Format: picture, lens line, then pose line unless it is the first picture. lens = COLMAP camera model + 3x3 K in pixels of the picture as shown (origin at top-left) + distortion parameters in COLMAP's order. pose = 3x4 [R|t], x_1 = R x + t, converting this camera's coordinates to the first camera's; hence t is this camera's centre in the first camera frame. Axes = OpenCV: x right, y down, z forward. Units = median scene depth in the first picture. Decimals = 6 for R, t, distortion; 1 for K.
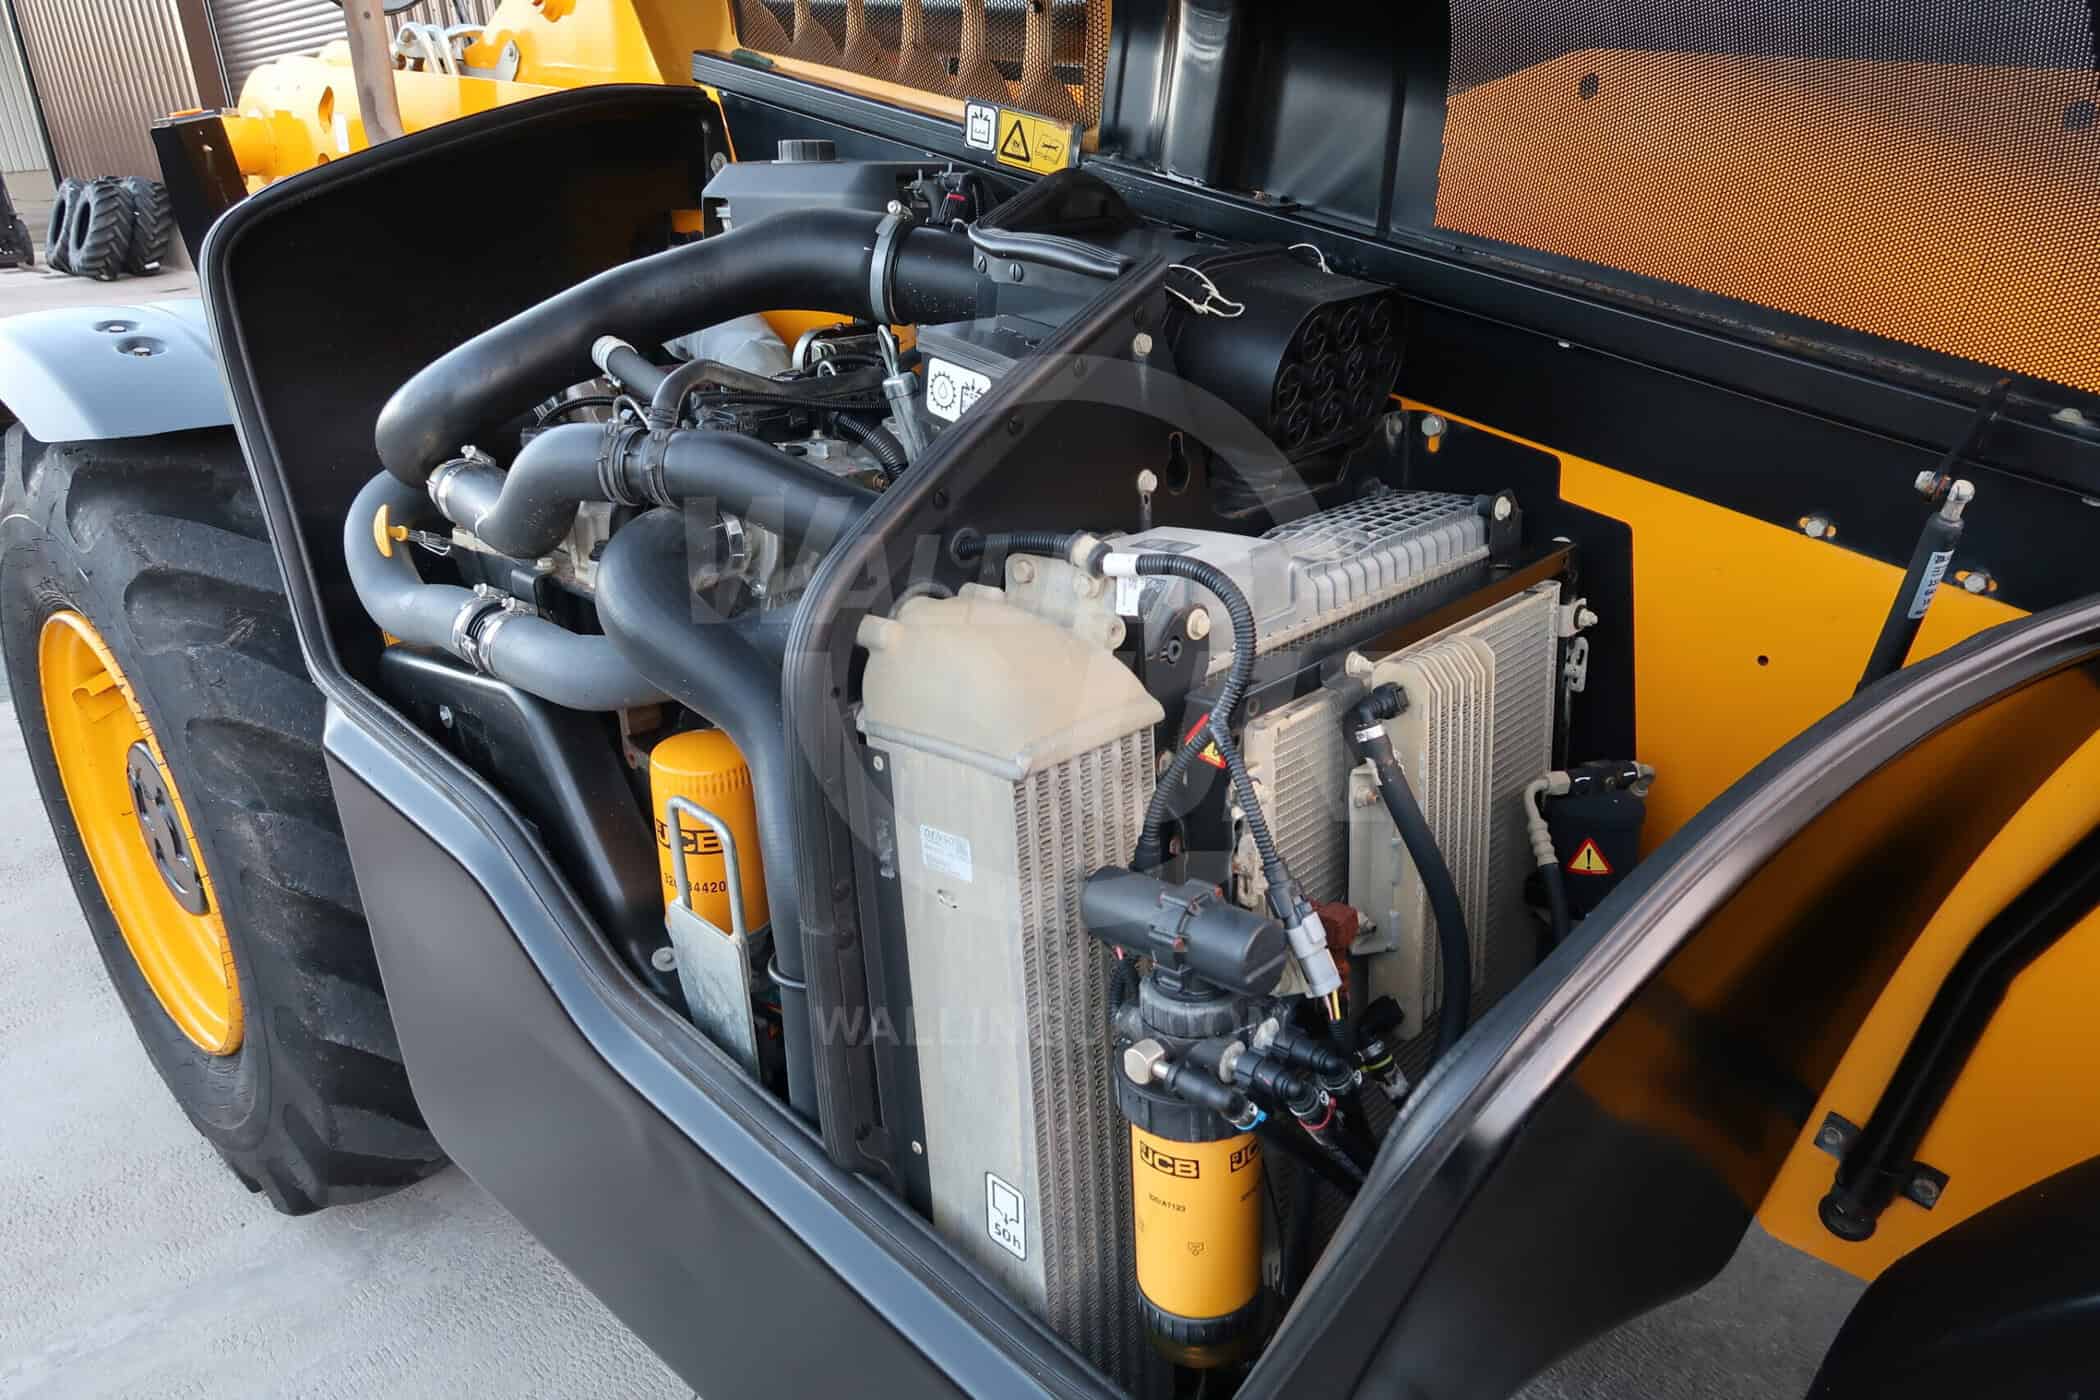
lens RADIAL K [[1443.8, 0, 1045.2], [0, 1443.8, 695.3], [0, 0, 1]] dist [-0.031170, 0.008270]
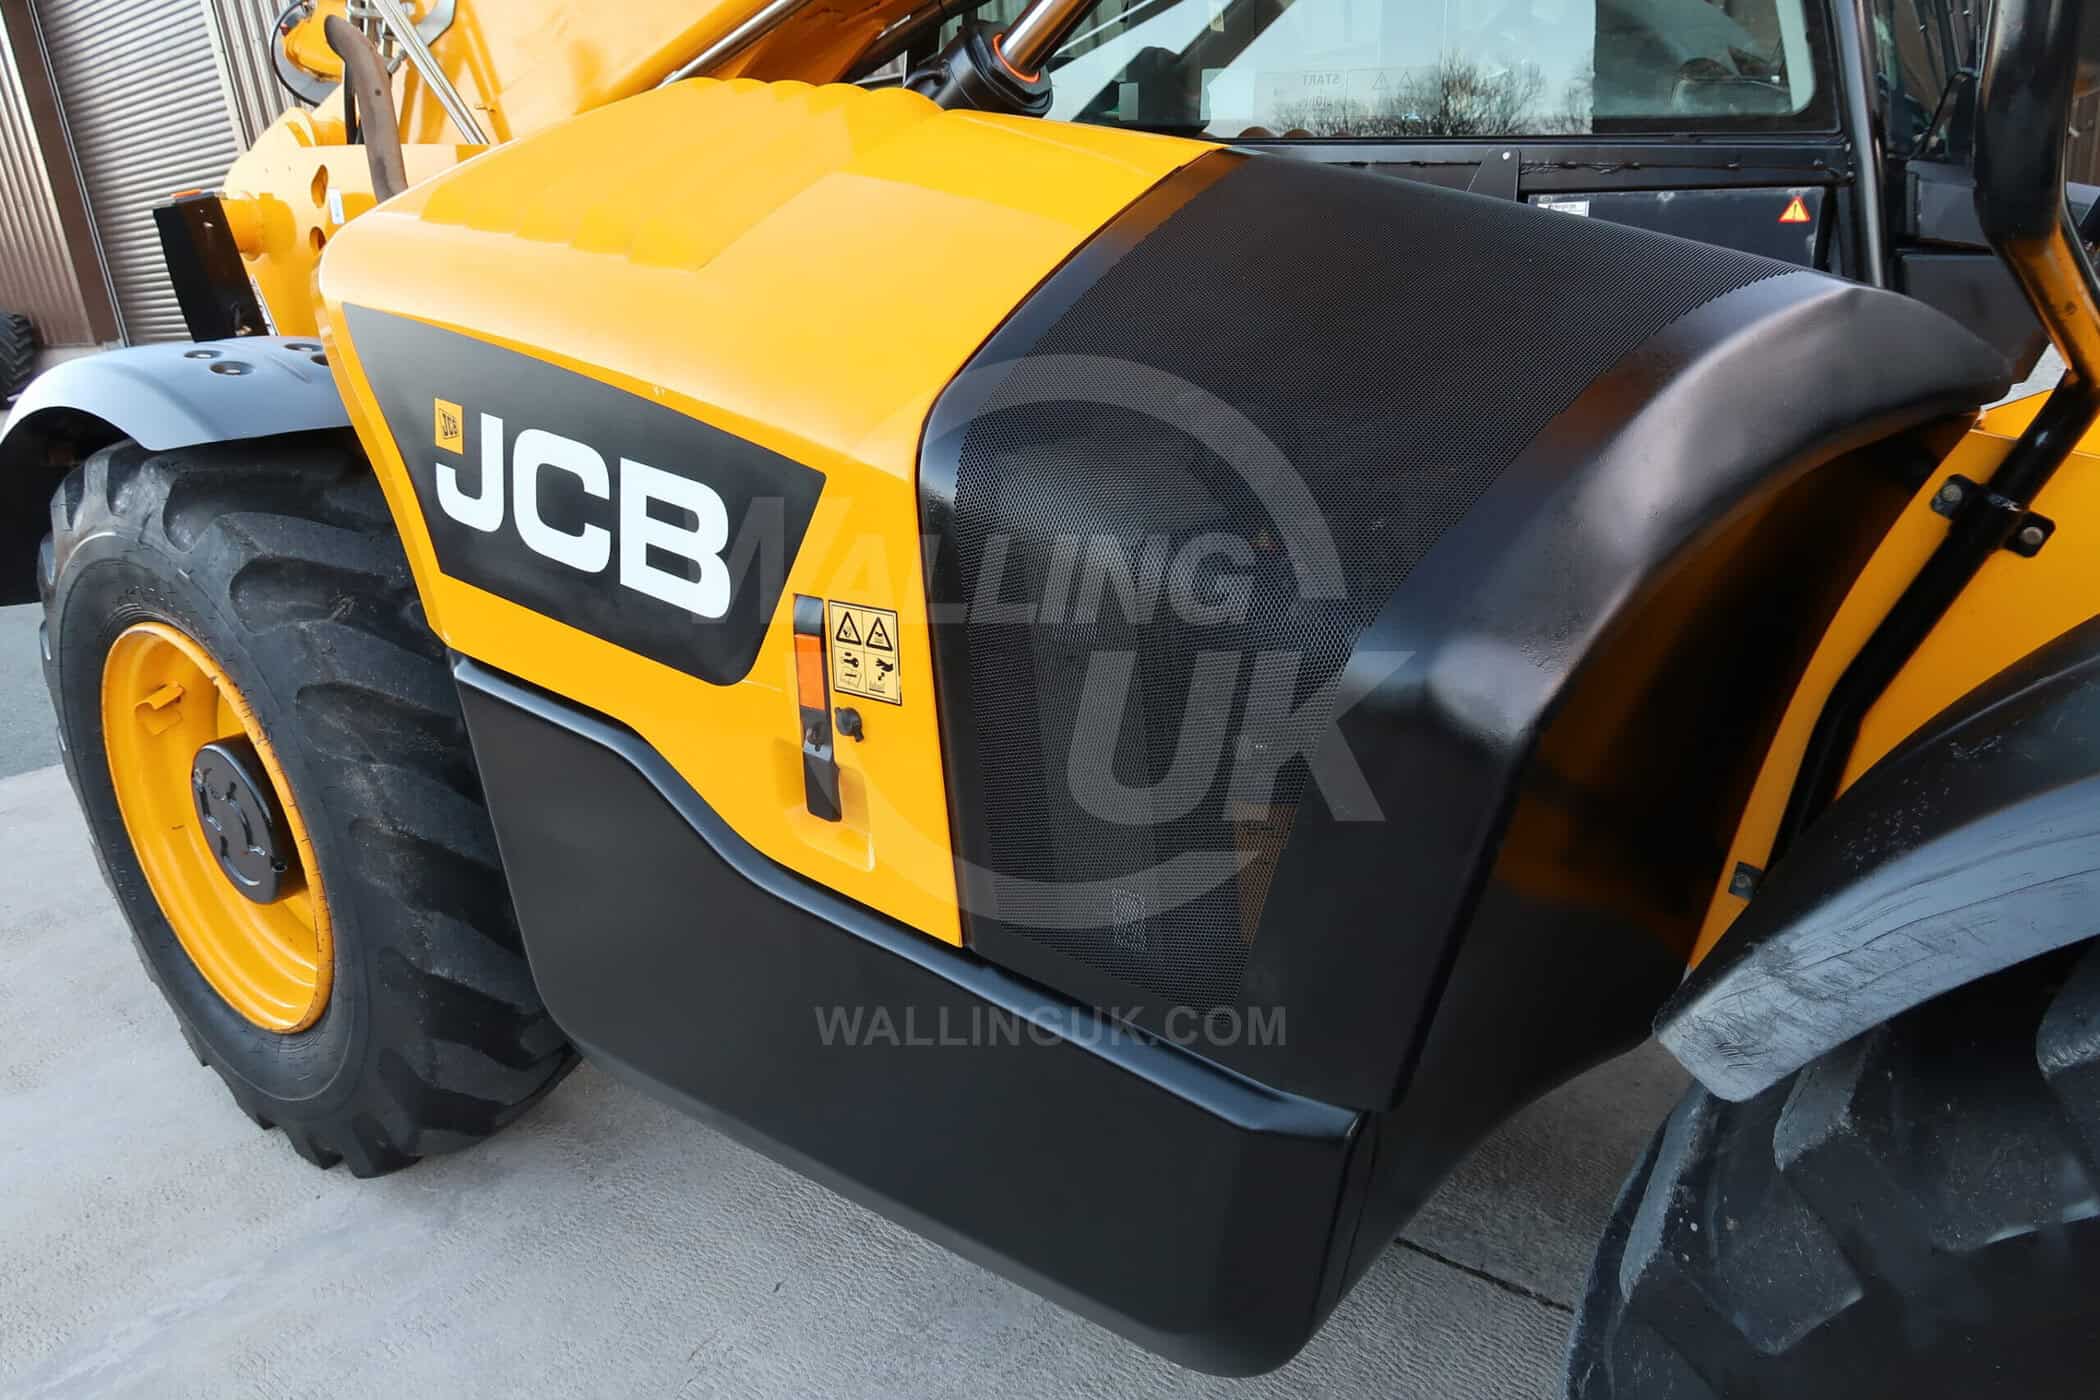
lens RADIAL K [[1443.8, 0, 1044.6], [0, 1443.8, 697.7], [0, 0, 1]] dist [-0.031170, 0.008270]
pose [[0.994604, -0.066620, 0.079522, -0.106703], [0.071489, 0.995633, -0.060034, 0.131011], [-0.075175, 0.065395, 0.995024, -0.157071]]
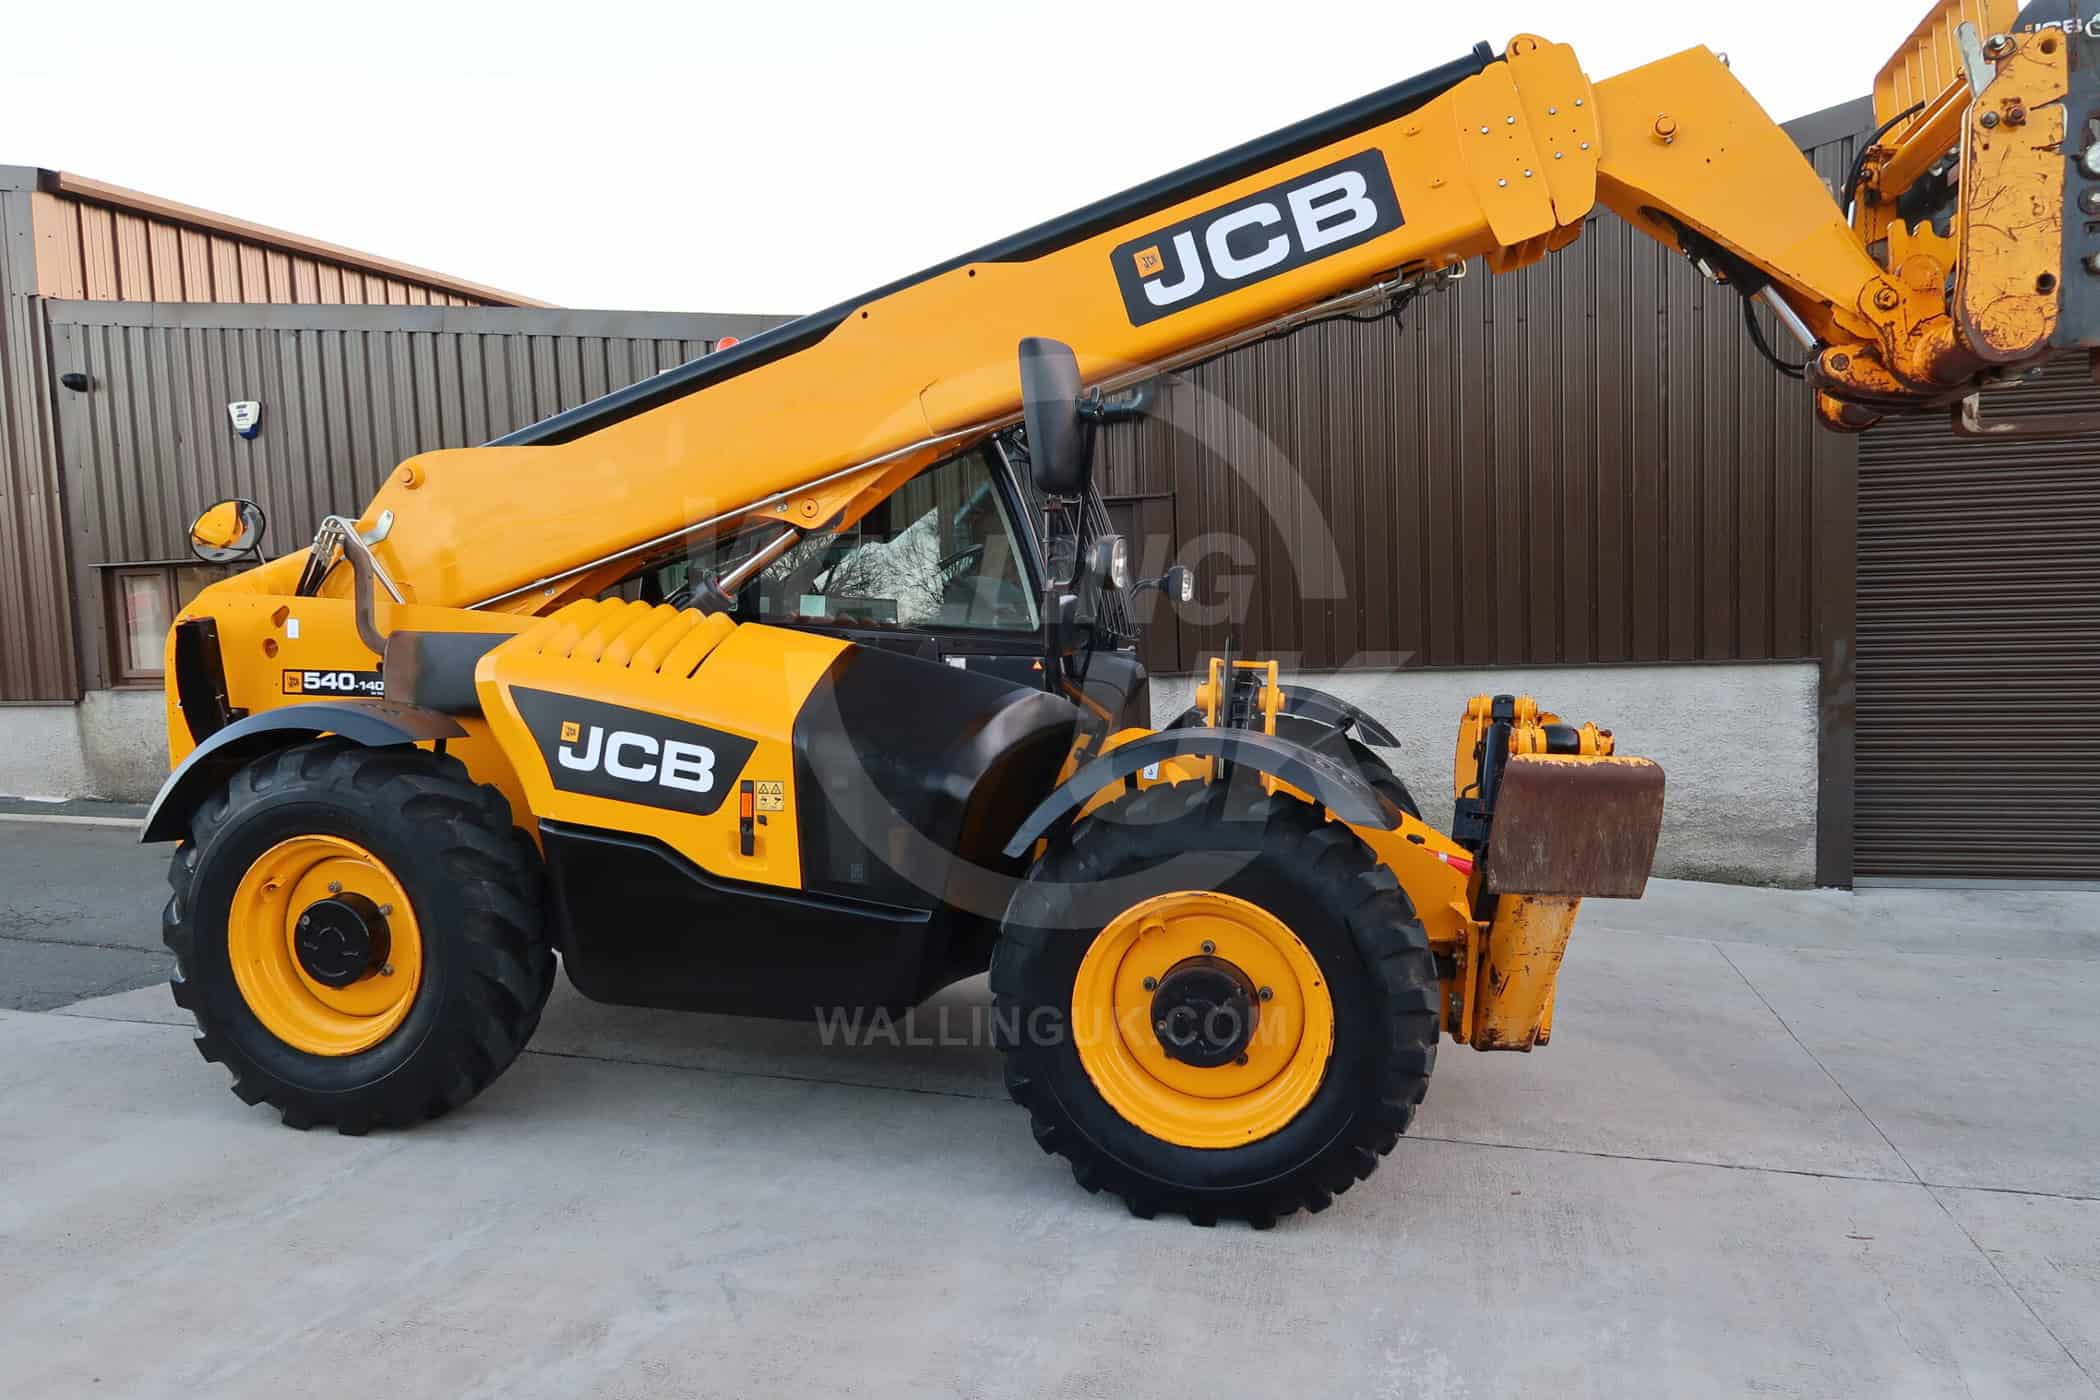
lens RADIAL K [[1443.8, 0, 1039.1], [0, 1443.8, 705.3], [0, 0, 1]] dist [-0.031170, 0.008270]
pose [[0.871919, -0.024742, 0.489025, -0.895703], [0.176036, 0.947787, -0.265915, 0.616879], [-0.456912, 0.317943, 0.830749, -1.614687]]
